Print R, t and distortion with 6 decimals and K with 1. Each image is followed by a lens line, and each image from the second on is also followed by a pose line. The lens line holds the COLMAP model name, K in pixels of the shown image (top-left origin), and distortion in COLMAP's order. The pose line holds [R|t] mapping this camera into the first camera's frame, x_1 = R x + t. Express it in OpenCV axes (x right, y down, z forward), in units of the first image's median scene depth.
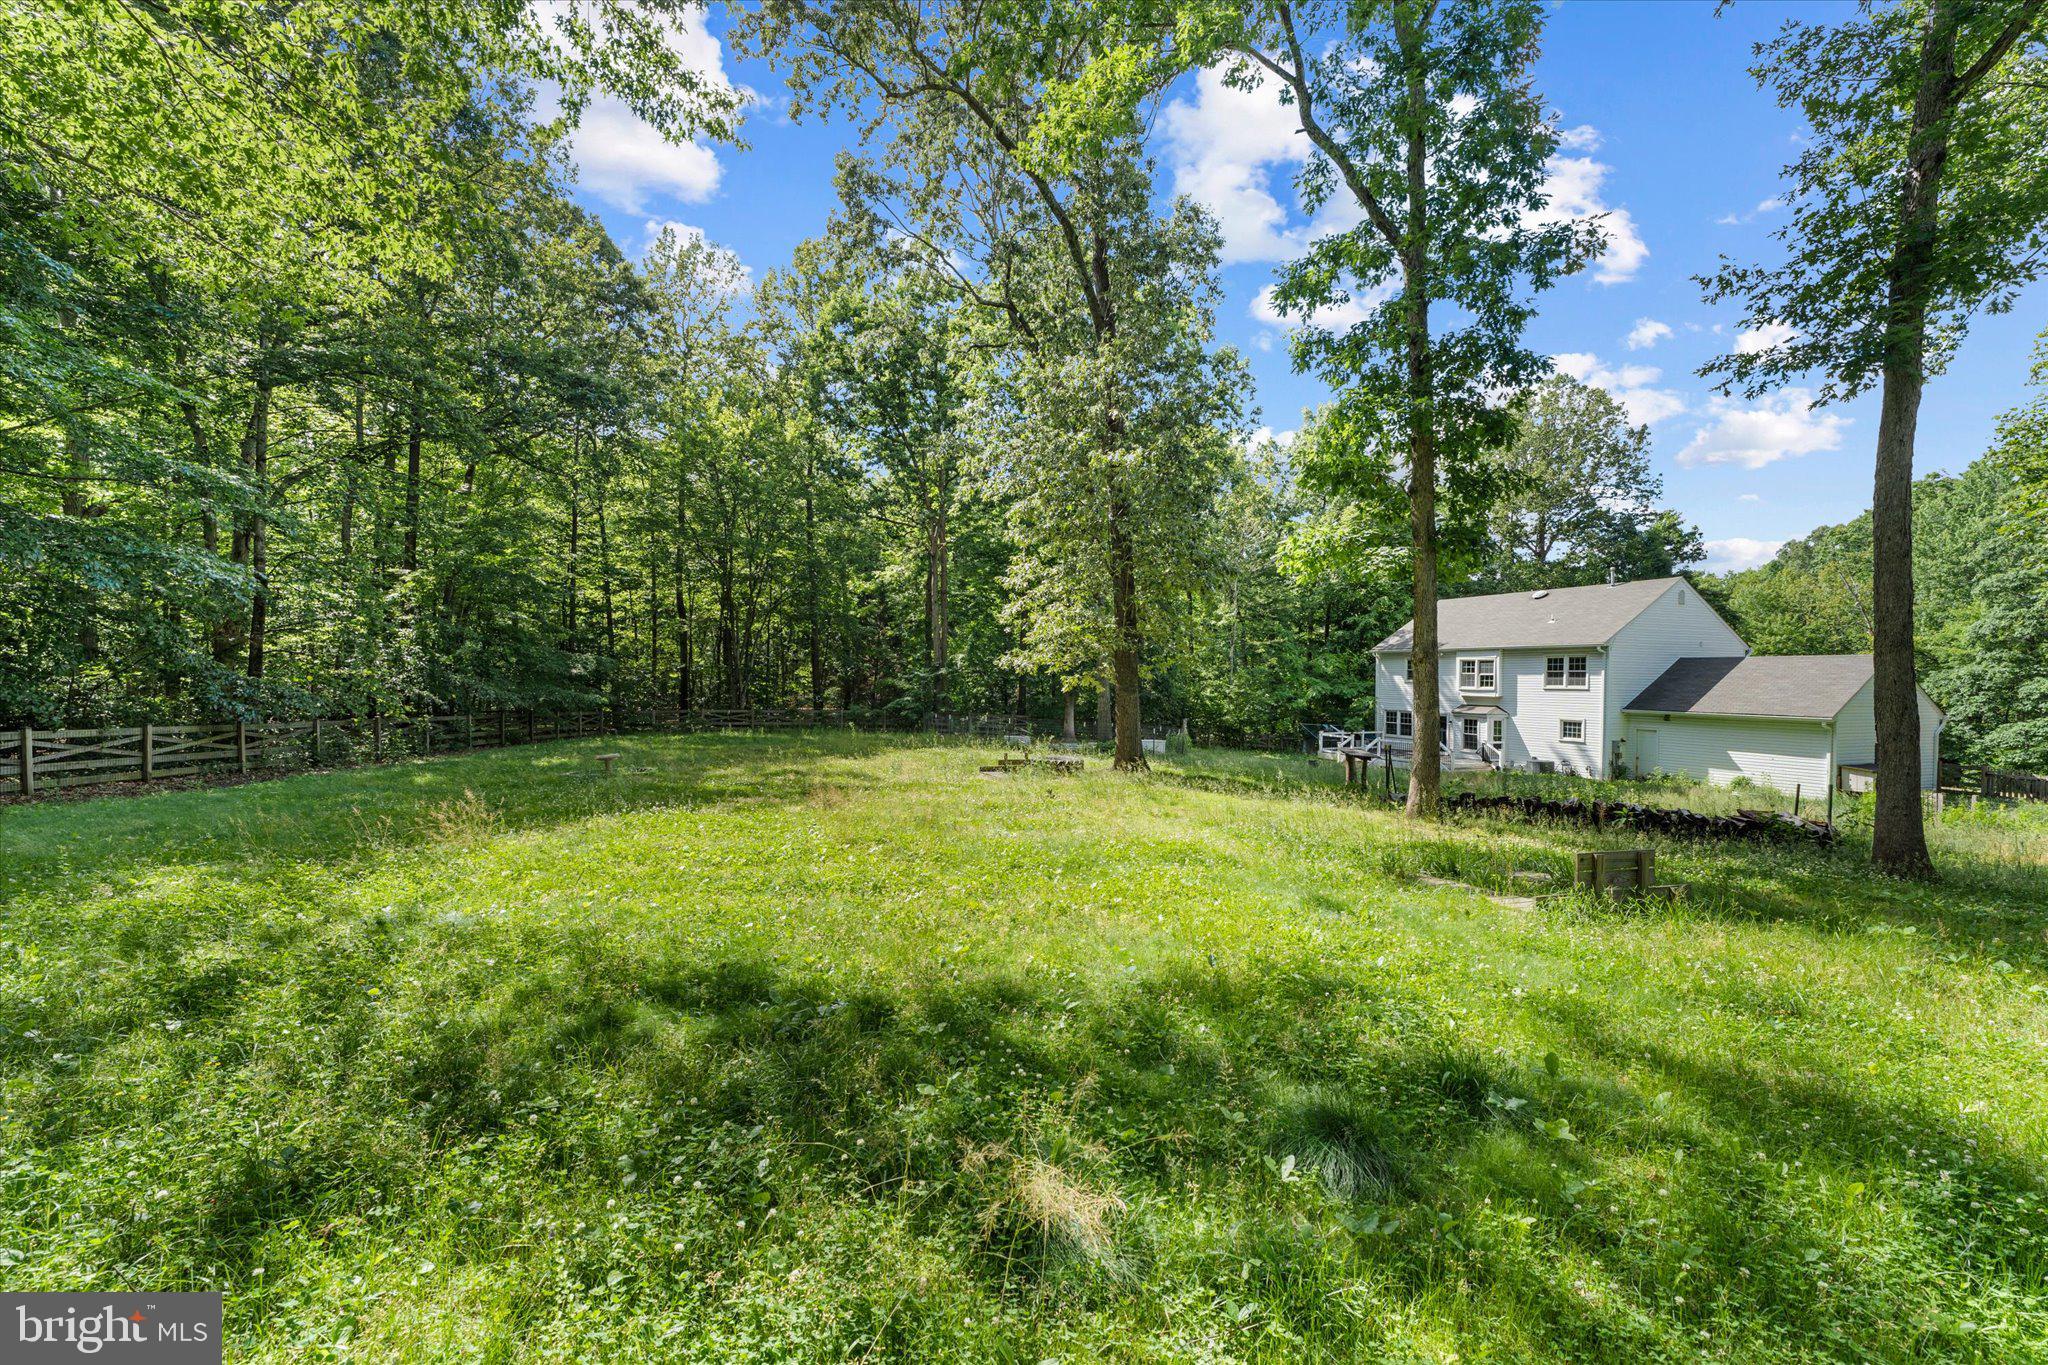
lens RADIAL K [[814.8, 0, 1024.8], [0, 814.8, 687.1], [0, 0, 1]] dist [-0.000644, 0.000080]
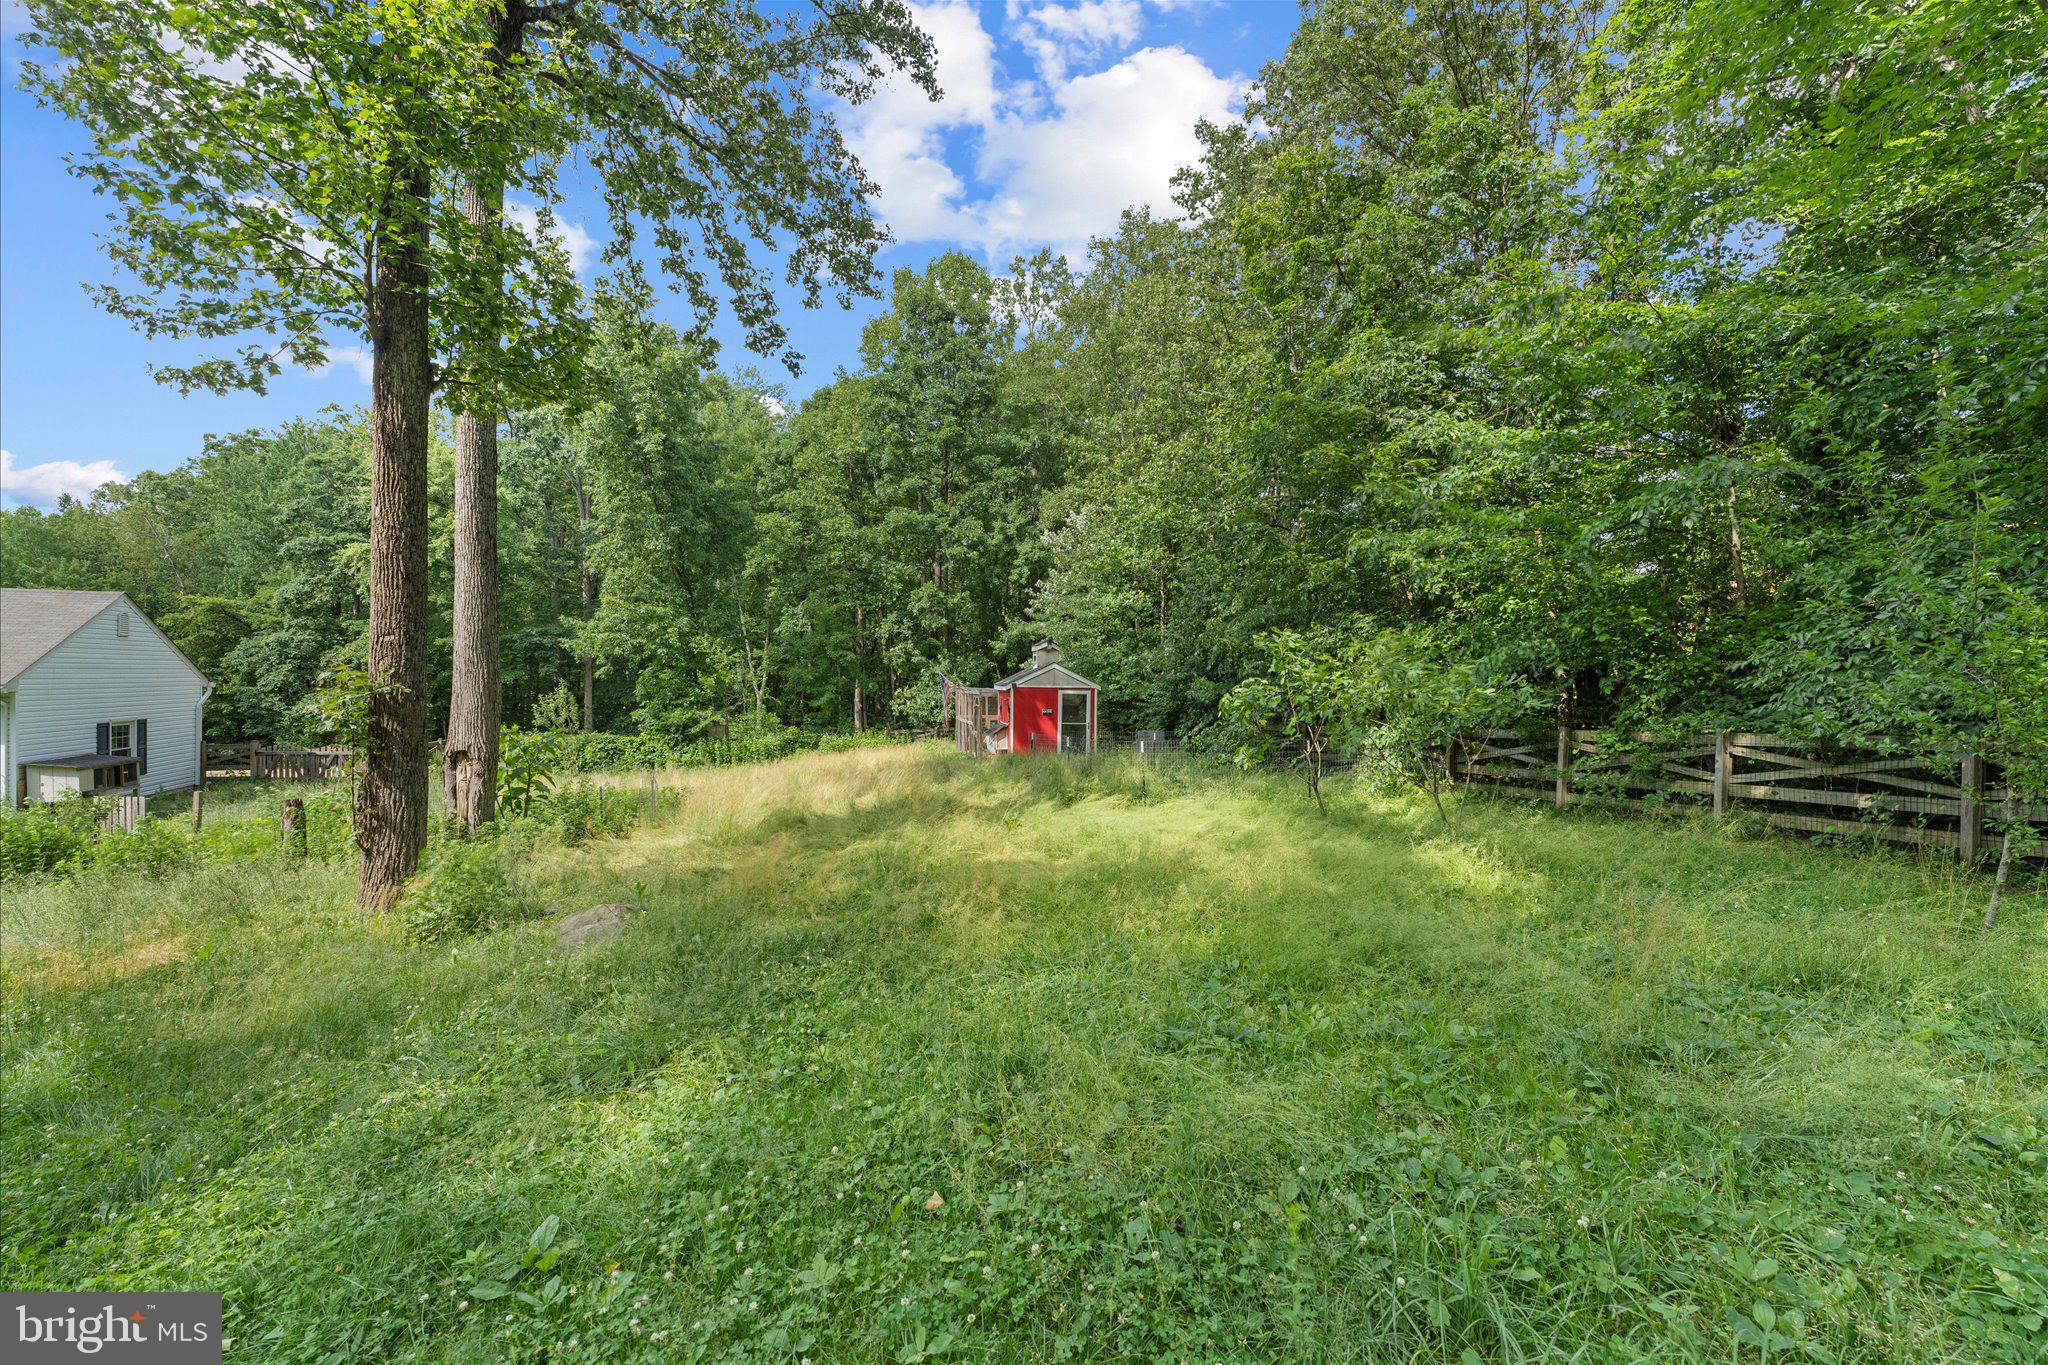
lens RADIAL K [[814.8, 0, 1025.0], [0, 814.8, 677.2], [0, 0, 1]] dist [-0.000644, 0.000080]
pose [[-0.005251, -0.009367, 0.999942, 0.217140], [-0.004134, 0.999948, 0.009345, 0.012831], [-0.999978, -0.004085, -0.005289, 0.144050]]
